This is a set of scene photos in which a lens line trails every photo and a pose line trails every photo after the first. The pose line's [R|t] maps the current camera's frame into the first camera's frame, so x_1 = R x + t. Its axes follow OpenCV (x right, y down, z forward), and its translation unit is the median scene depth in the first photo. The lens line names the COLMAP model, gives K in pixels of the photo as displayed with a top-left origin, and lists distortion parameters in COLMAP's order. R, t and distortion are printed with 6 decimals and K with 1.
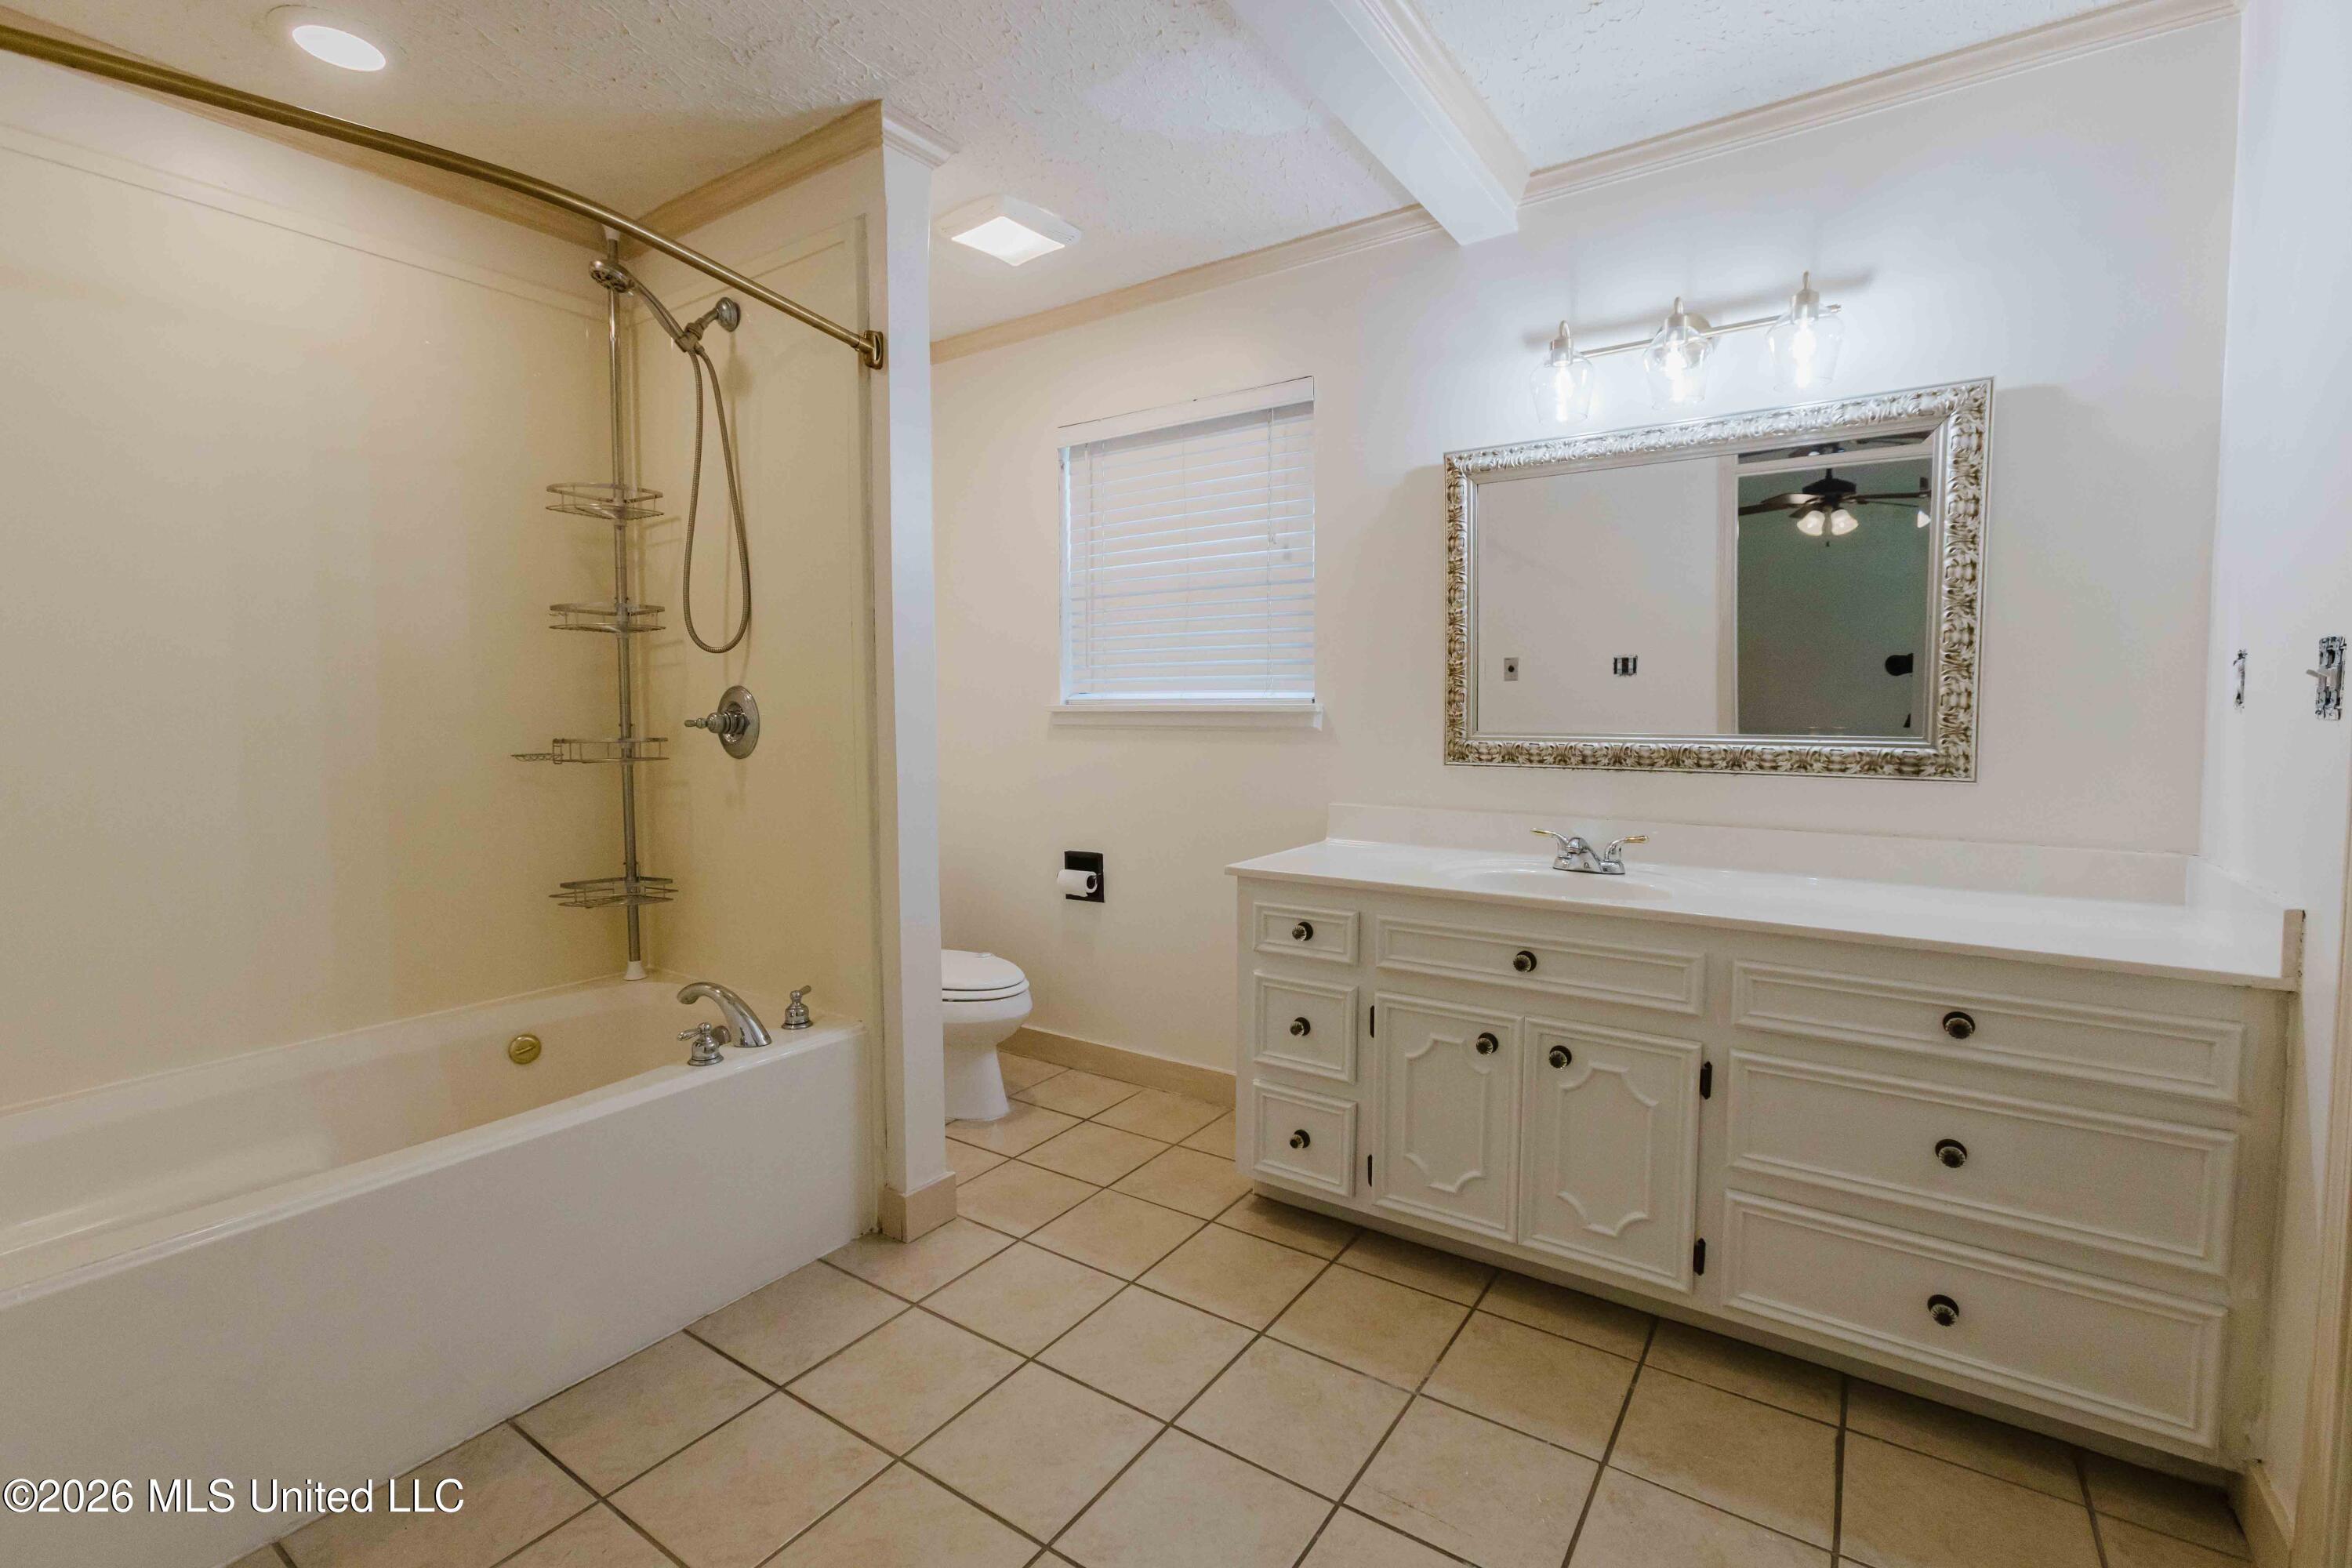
lens RADIAL K [[1071.1, 0, 1174.7], [0, 1071.1, 782.9], [0, 0, 1]] dist [-0.002752, 0.000545]
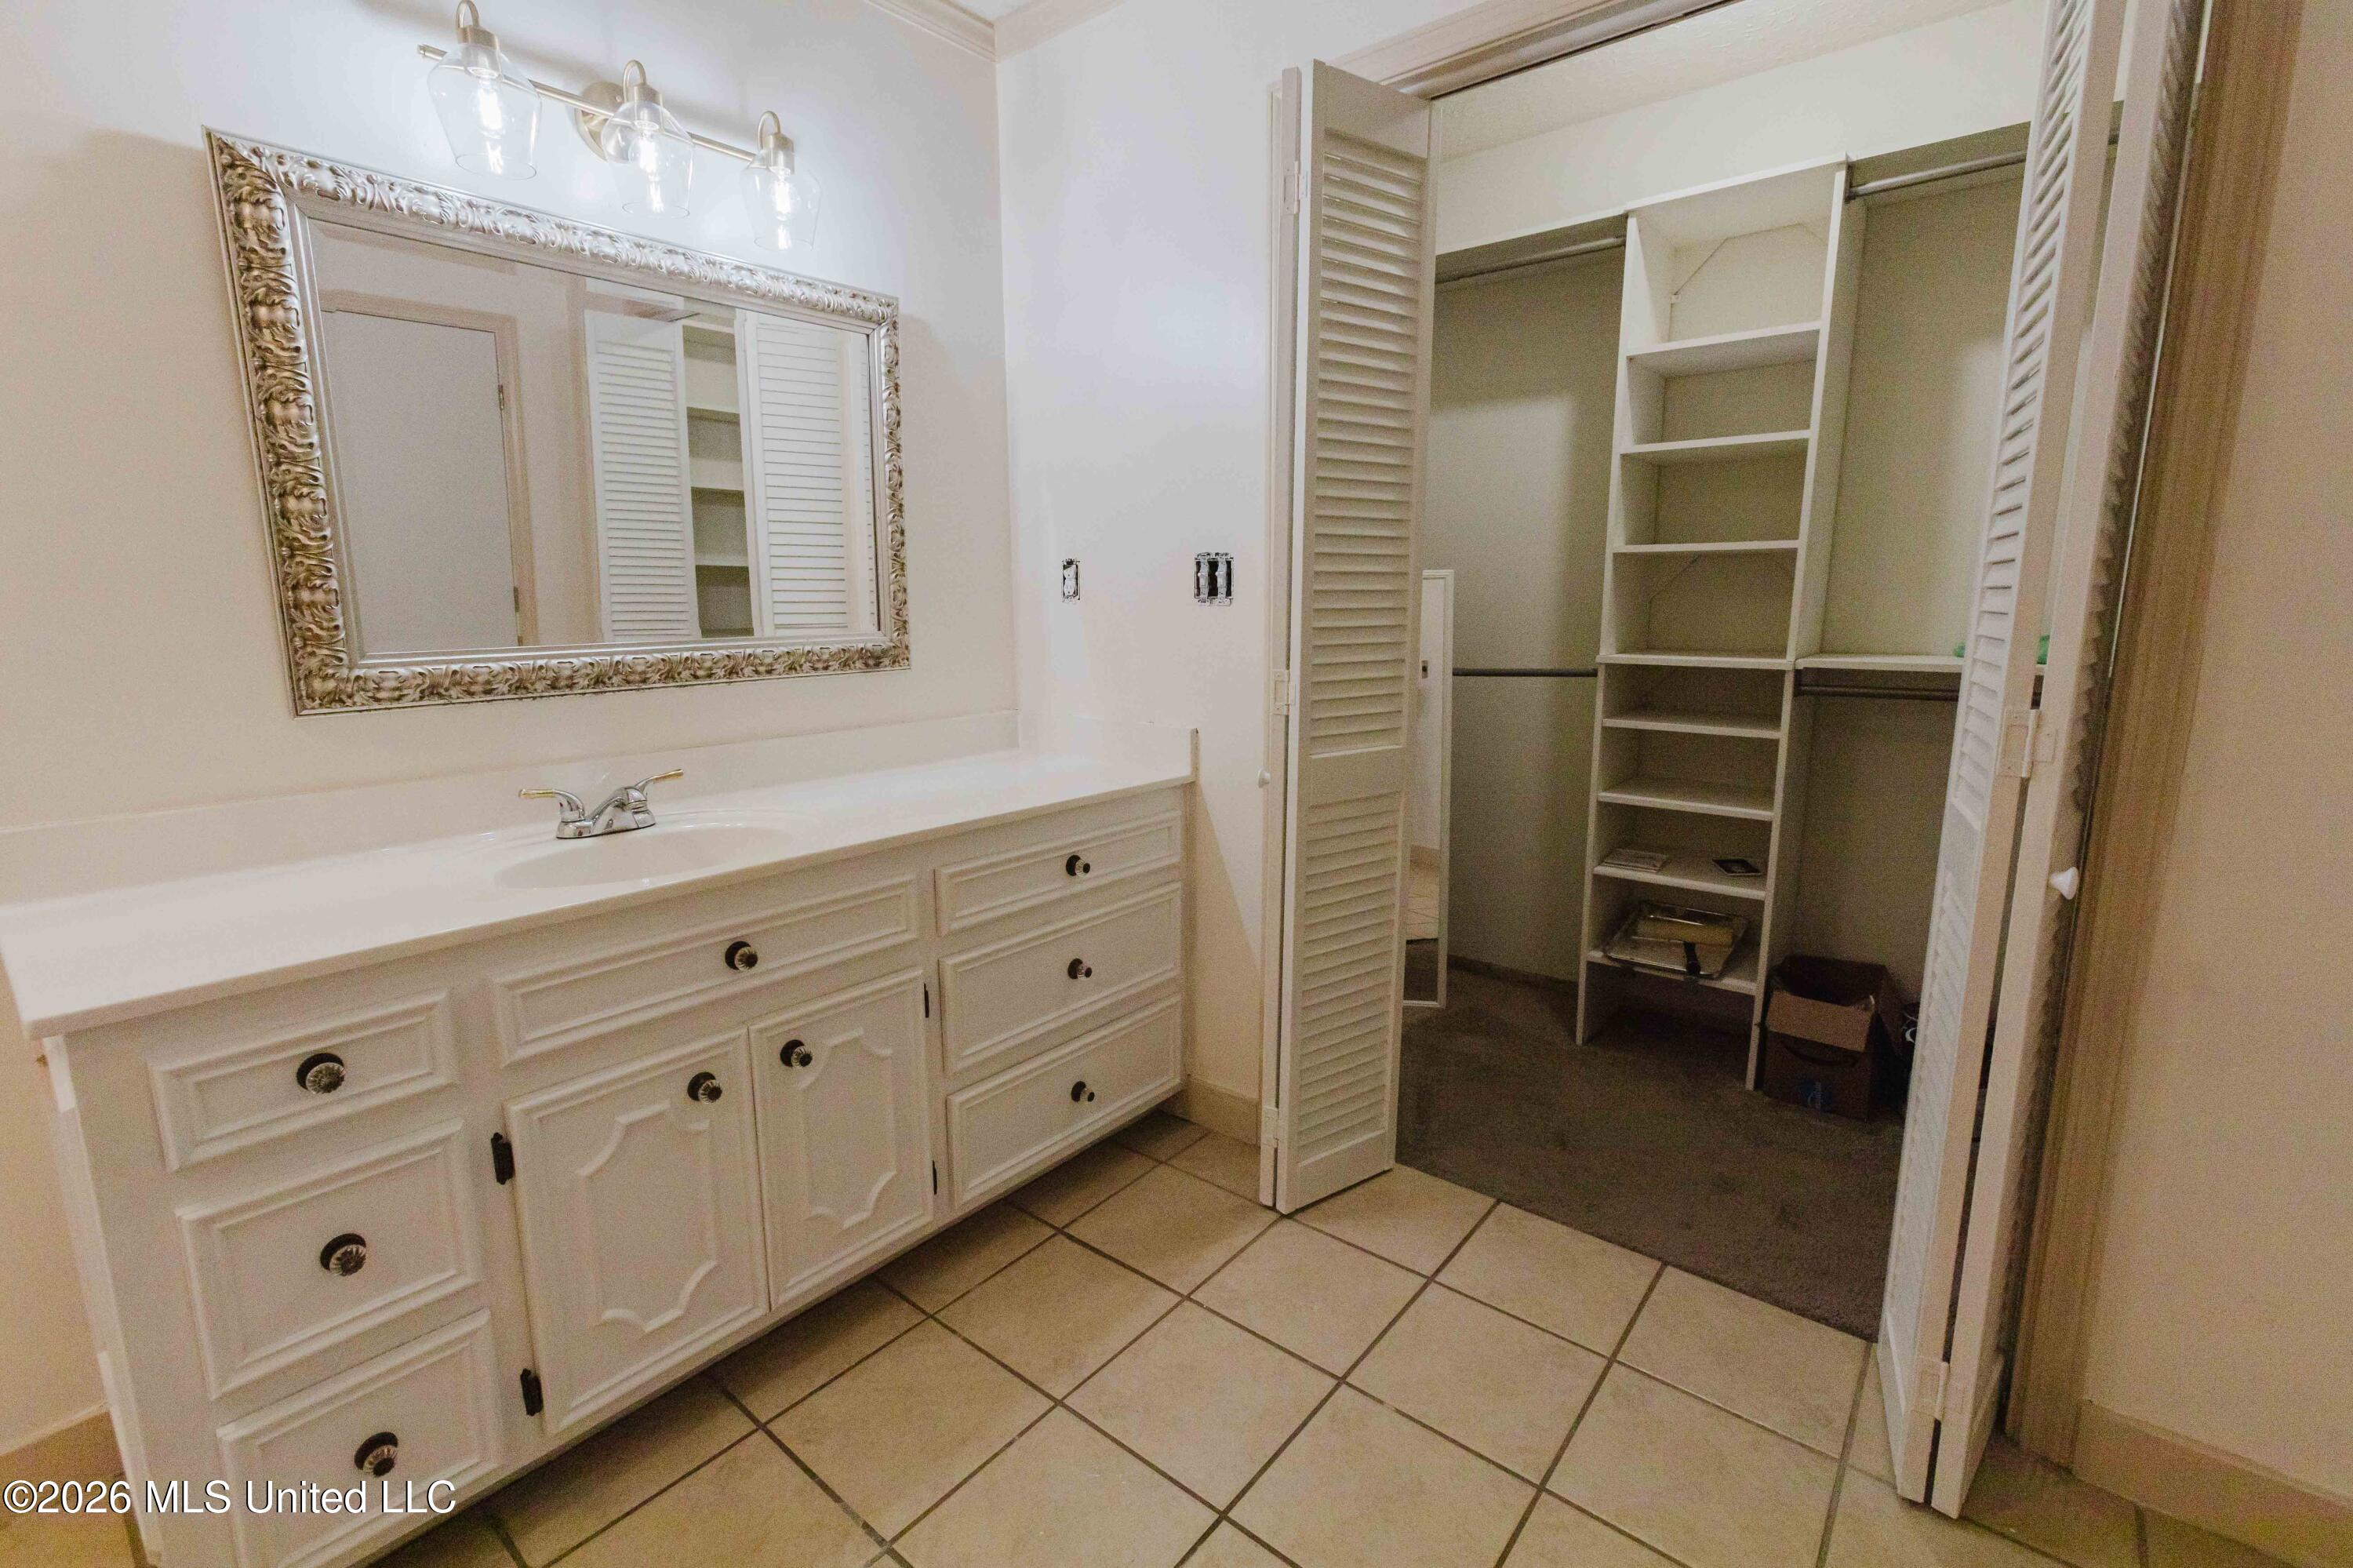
lens RADIAL K [[1071.6, 0, 1181.2], [0, 1071.6, 779.5], [0, 0, 1]] dist [-0.002752, 0.000545]
pose [[0.076293, -0.171750, 0.982182, -0.329396], [0.084902, 0.982594, 0.165228, -0.045671], [-0.993464, 0.070784, 0.089547, 0.577641]]
